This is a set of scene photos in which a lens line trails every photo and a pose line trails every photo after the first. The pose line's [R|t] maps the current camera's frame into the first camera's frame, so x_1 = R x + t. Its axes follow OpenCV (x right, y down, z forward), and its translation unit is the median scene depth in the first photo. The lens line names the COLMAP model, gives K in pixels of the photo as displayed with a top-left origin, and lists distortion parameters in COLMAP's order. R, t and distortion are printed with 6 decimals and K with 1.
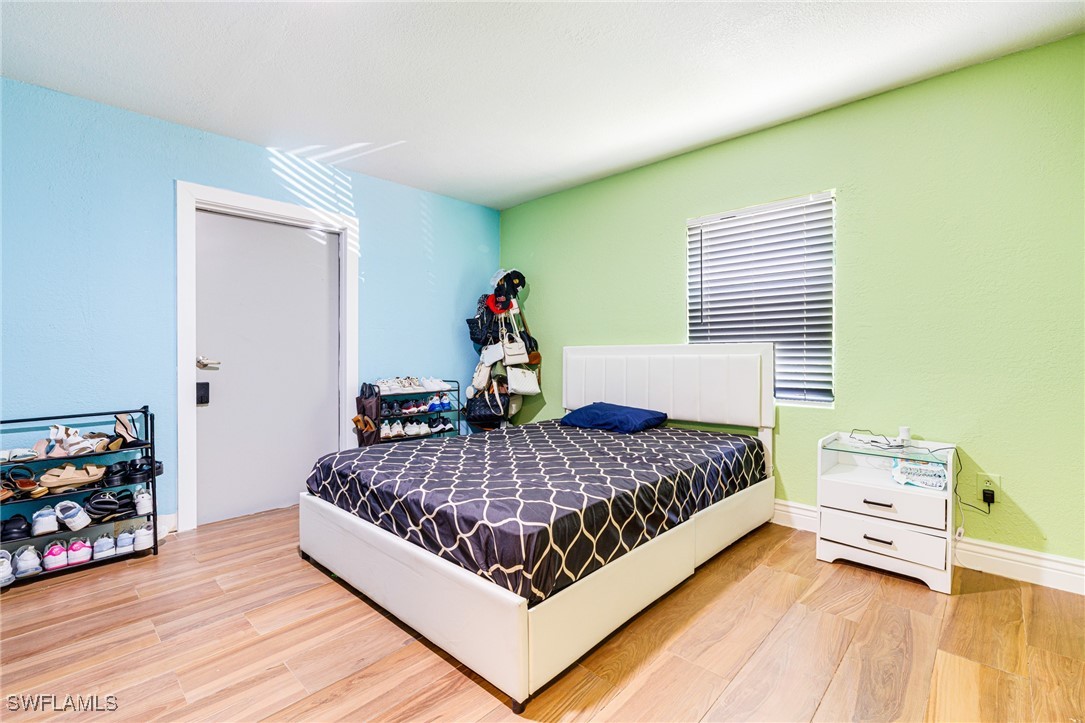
lens RADIAL K [[479.2, 0, 542.5], [0, 479.2, 361.5], [0, 0, 1]] dist [-0.000456, -0.000002]
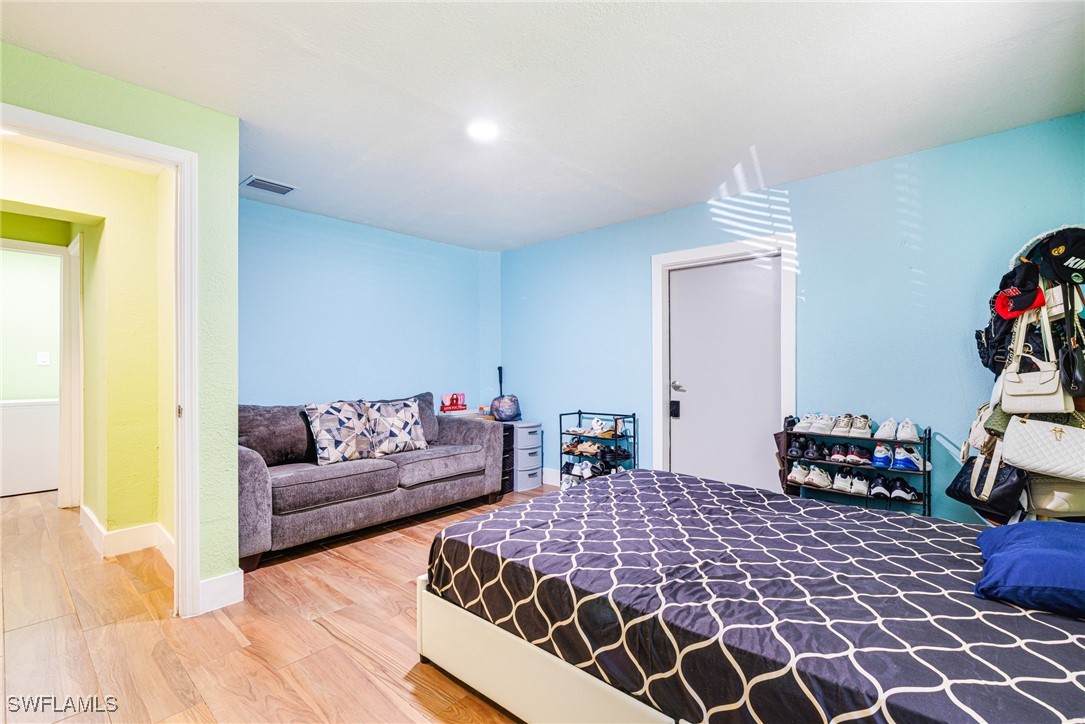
lens RADIAL K [[493.3, 0, 542.5], [0, 493.3, 362.0], [0, 0, 1]] dist [0.000049, -0.000018]
pose [[0.008217, -0.000689, -0.999966, 0.559722], [-0.017100, 0.999853, -0.000830, -0.048065], [0.999820, 0.017106, 0.008204, 0.545420]]
